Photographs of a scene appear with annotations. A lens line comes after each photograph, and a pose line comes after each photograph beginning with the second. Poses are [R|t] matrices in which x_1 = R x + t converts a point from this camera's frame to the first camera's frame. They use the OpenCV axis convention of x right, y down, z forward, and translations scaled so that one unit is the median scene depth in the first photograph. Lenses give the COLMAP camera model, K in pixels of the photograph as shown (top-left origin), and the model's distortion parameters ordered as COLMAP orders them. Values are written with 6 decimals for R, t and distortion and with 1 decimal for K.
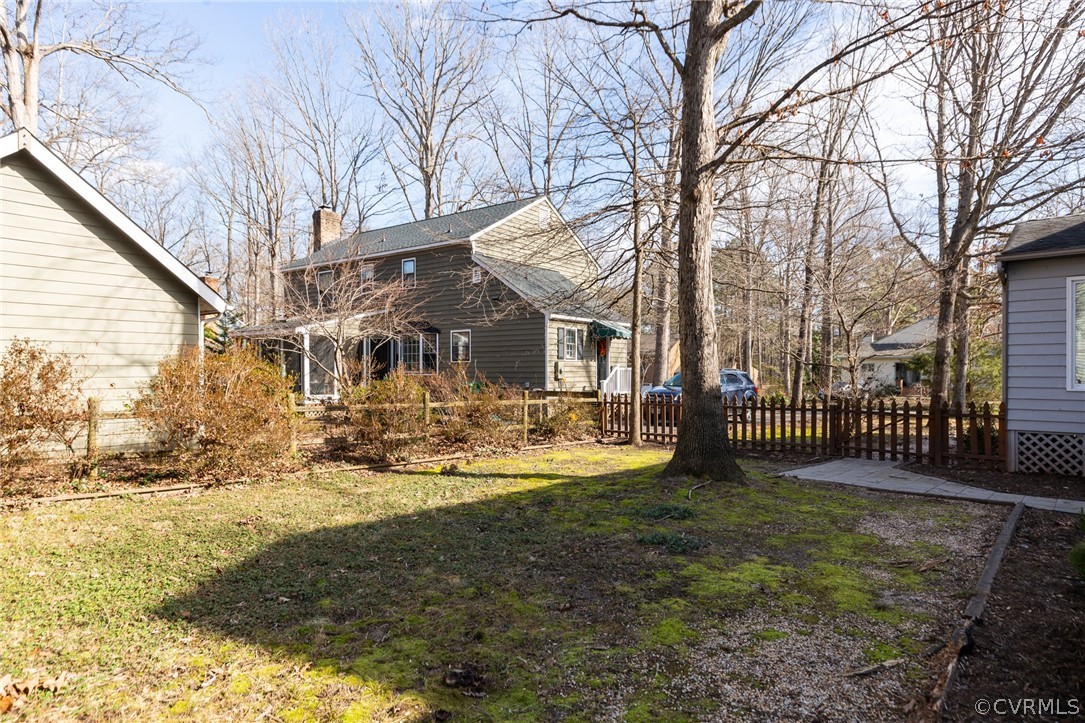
lens RADIAL K [[657.5, 0, 541.0], [0, 657.5, 367.0], [0, 0, 1]] dist [0.009039, 0.001193]
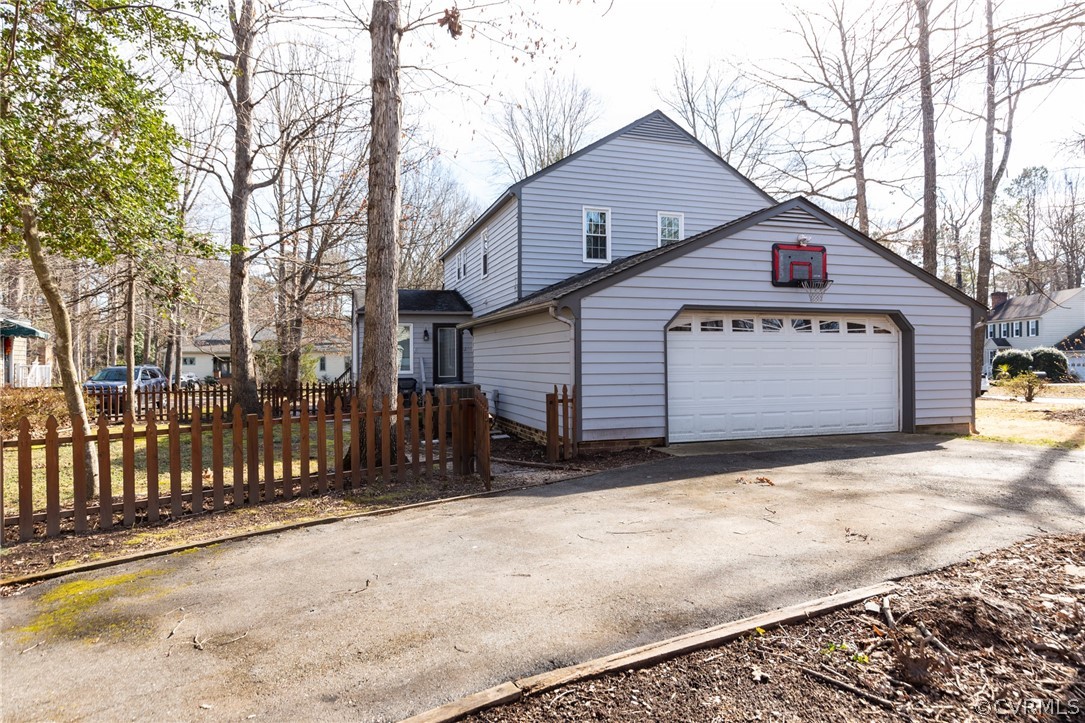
lens RADIAL K [[657.5, 0, 542.0], [0, 657.5, 364.0], [0, 0, 1]] dist [0.009039, 0.001193]
pose [[0.533548, -0.006614, 0.845744, -0.764119], [-0.000430, 0.999967, 0.008091, -0.022028], [-0.845770, -0.004681, 0.533527, -0.600641]]
